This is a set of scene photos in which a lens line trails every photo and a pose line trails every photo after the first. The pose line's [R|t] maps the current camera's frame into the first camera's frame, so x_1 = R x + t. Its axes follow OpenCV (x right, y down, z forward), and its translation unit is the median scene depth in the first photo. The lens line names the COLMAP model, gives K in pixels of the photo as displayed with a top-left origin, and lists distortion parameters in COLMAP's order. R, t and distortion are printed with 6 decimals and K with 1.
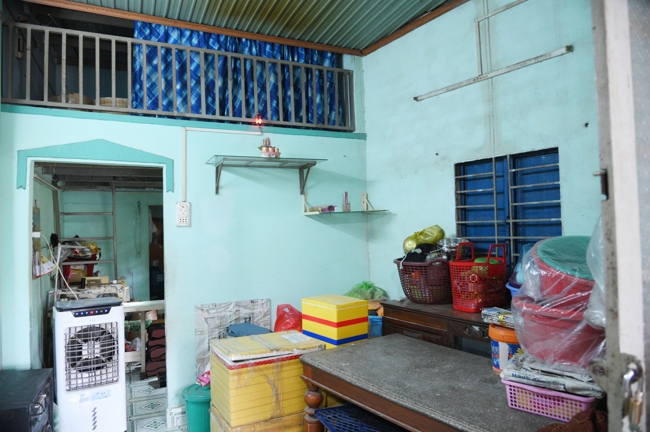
lens RADIAL K [[443.0, 0, 325.2], [0, 443.0, 218.0], [0, 0, 1]] dist [-0.040231, 0.004495]
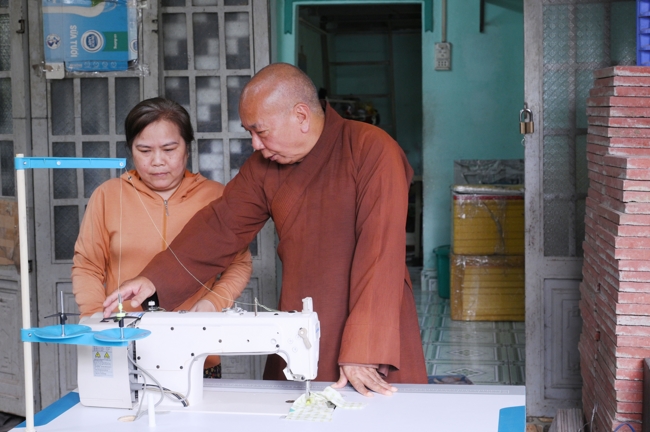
lens RADIAL K [[1043.7, 0, 325.0], [0, 1043.7, 216.0], [0, 0, 1]] dist [0.001232, 0.051964]
pose [[0.838012, 0.057296, -0.542636, 0.629804], [0.007015, 0.993258, 0.115710, 0.064853], [0.545607, -0.100773, 0.831960, -0.895100]]
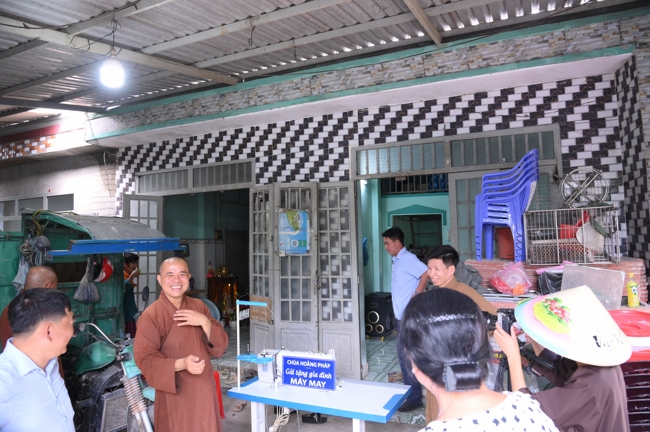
lens RADIAL K [[443.0, 0, 325.2], [0, 443.0, 218.0], [0, 0, 1]] dist [-0.040231, 0.004495]
pose [[0.660546, -0.034411, -0.749997, 0.906863], [0.016169, 0.999369, -0.031611, -0.034642], [0.750612, 0.008754, 0.660686, -0.909549]]
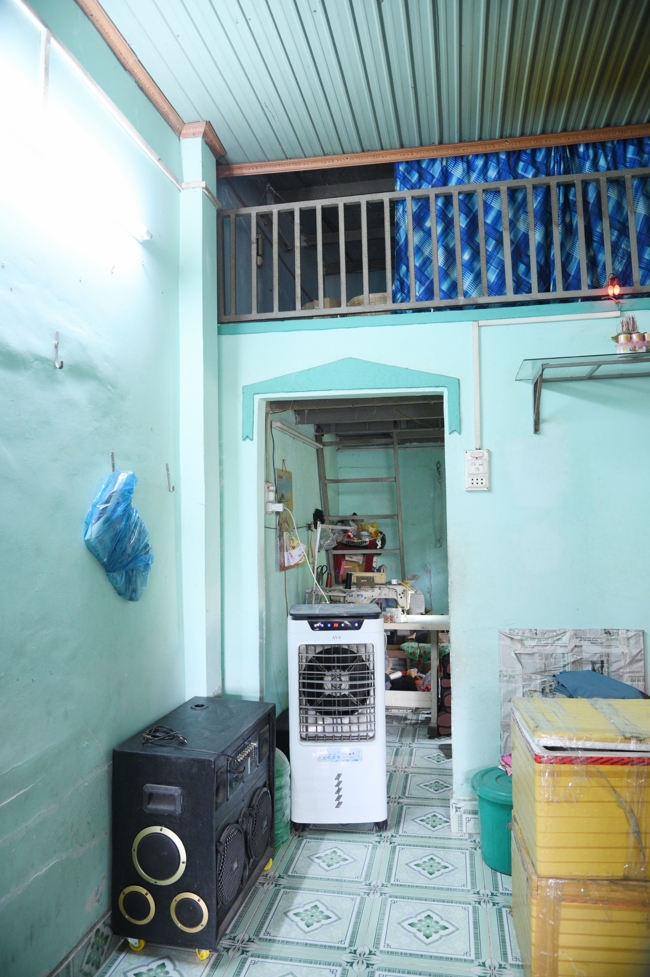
lens RADIAL K [[665.9, 0, 321.3], [0, 665.9, 494.7], [0, 0, 1]] dist [-0.040231, 0.004495]
pose [[0.810660, -0.015122, -0.585322, 0.023837], [0.015070, 0.999874, -0.004960, 0.024146], [0.585323, -0.004799, 0.810786, 0.167411]]
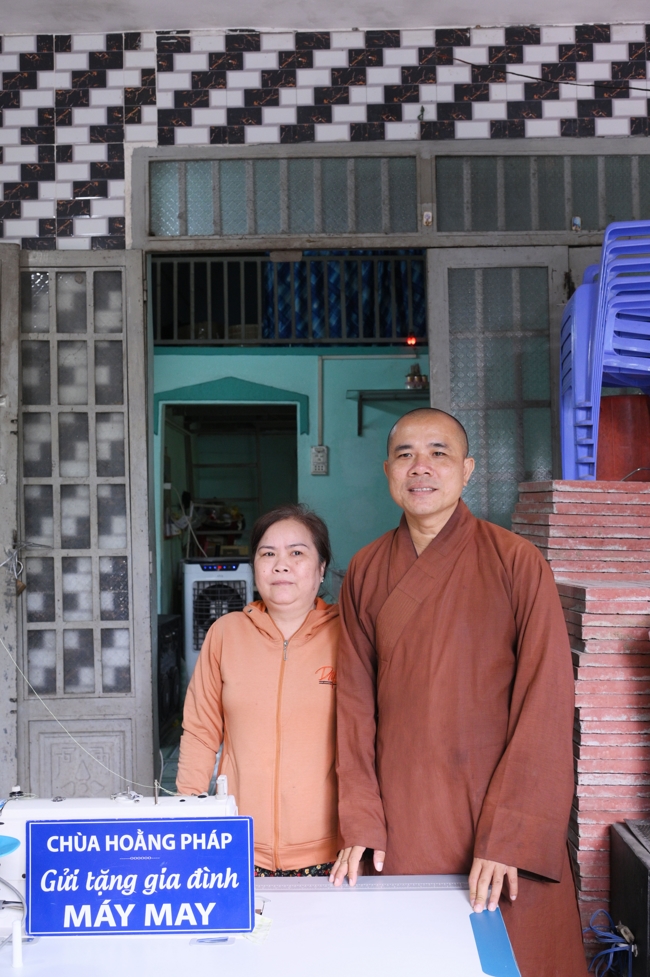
lens RADIAL K [[1050.0, 0, 321.7], [0, 1050.0, 494.0], [0, 0, 1]] dist [-0.036412, 0.026716]
pose [[0.906806, -0.000899, -0.421547, 0.516167], [0.001884, 0.999996, 0.001919, 0.050545], [0.421544, -0.002535, 0.906804, -0.794590]]
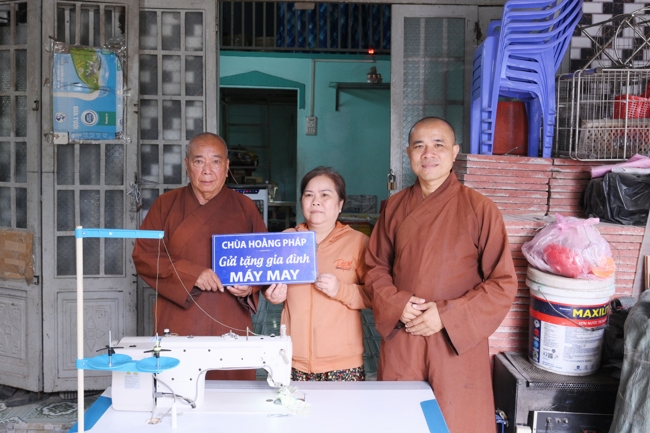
lens RADIAL K [[684.8, 0, 323.7], [0, 684.8, 191.3], [0, 0, 1]] dist [-0.029312, -0.002614]
pose [[0.922348, 0.053313, -0.382665, 0.508143], [-0.024464, 0.996505, 0.079867, 0.022404], [0.385586, -0.064304, 0.920429, -0.886698]]
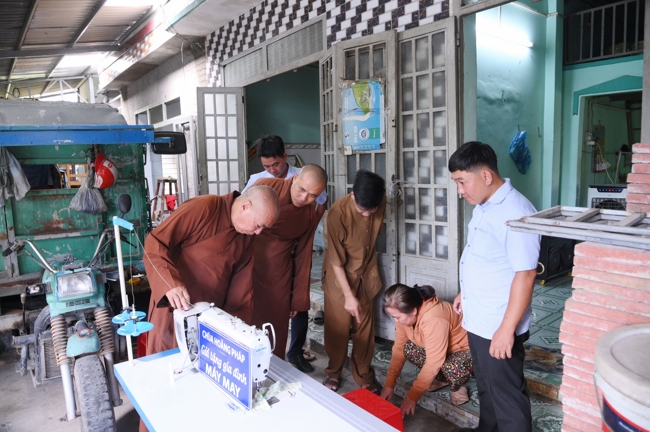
lens RADIAL K [[443.0, 0, 325.2], [0, 443.0, 218.0], [0, 0, 1]] dist [-0.040231, 0.004495]
pose [[0.245400, 0.129130, -0.960783, 0.651263], [0.041285, 0.988797, 0.143441, 0.040338], [0.968542, -0.074867, 0.237319, -0.332320]]
